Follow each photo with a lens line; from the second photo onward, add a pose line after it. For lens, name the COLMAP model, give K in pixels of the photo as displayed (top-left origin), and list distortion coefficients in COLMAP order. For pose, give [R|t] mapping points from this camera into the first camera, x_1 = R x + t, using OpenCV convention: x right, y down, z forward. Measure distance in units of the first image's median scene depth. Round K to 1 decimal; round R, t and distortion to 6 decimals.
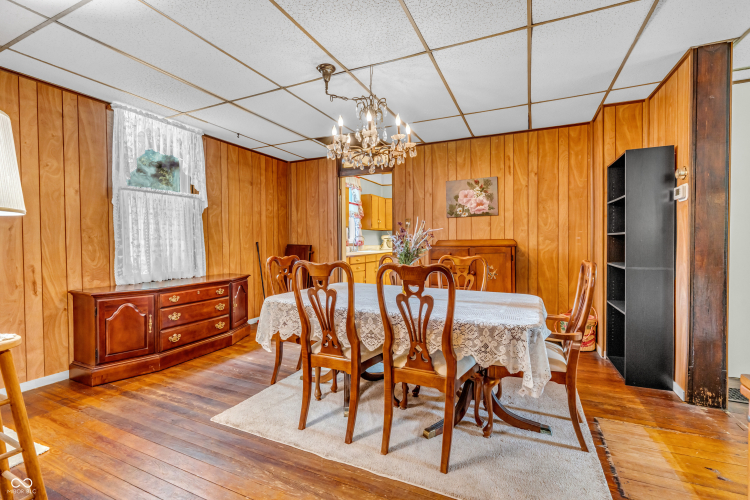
lens RADIAL K [[337.6, 0, 374.3], [0, 337.6, 248.1], [0, 0, 1]] dist [-0.004116, 0.000617]
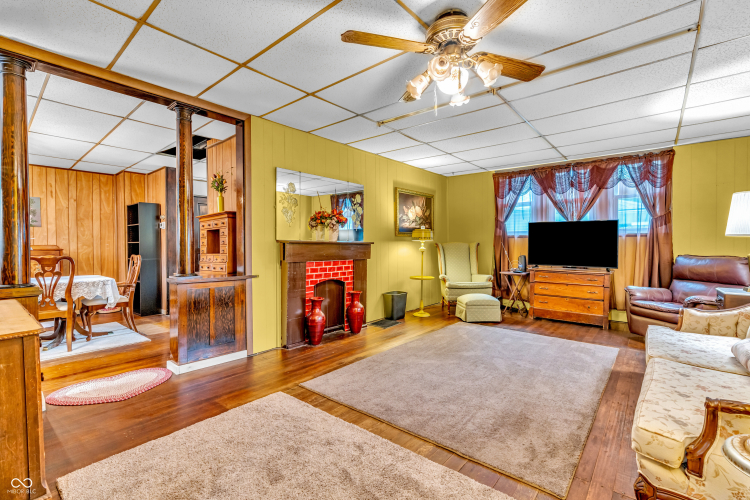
lens RADIAL K [[337.6, 0, 371.7], [0, 337.6, 250.3], [0, 0, 1]] dist [-0.004116, 0.000617]
pose [[0.279687, -0.006158, 0.960072, -0.529013], [0.021003, 0.999779, 0.000294, 0.019918], [-0.959862, 0.020082, 0.279754, -0.594624]]
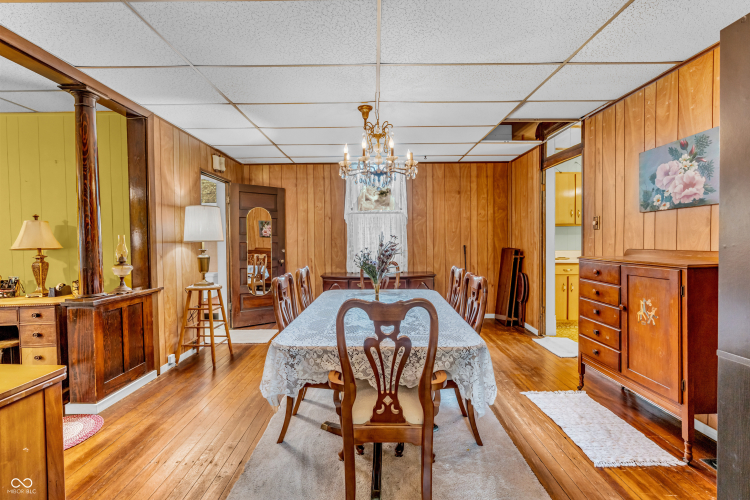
lens RADIAL K [[337.6, 0, 375.8], [0, 337.6, 246.1], [0, 0, 1]] dist [-0.004116, 0.000617]
pose [[0.417895, 0.021491, -0.908241, 0.635086], [-0.007927, 0.999768, 0.020010, -0.042149], [0.908461, -0.001162, 0.417968, 0.343122]]
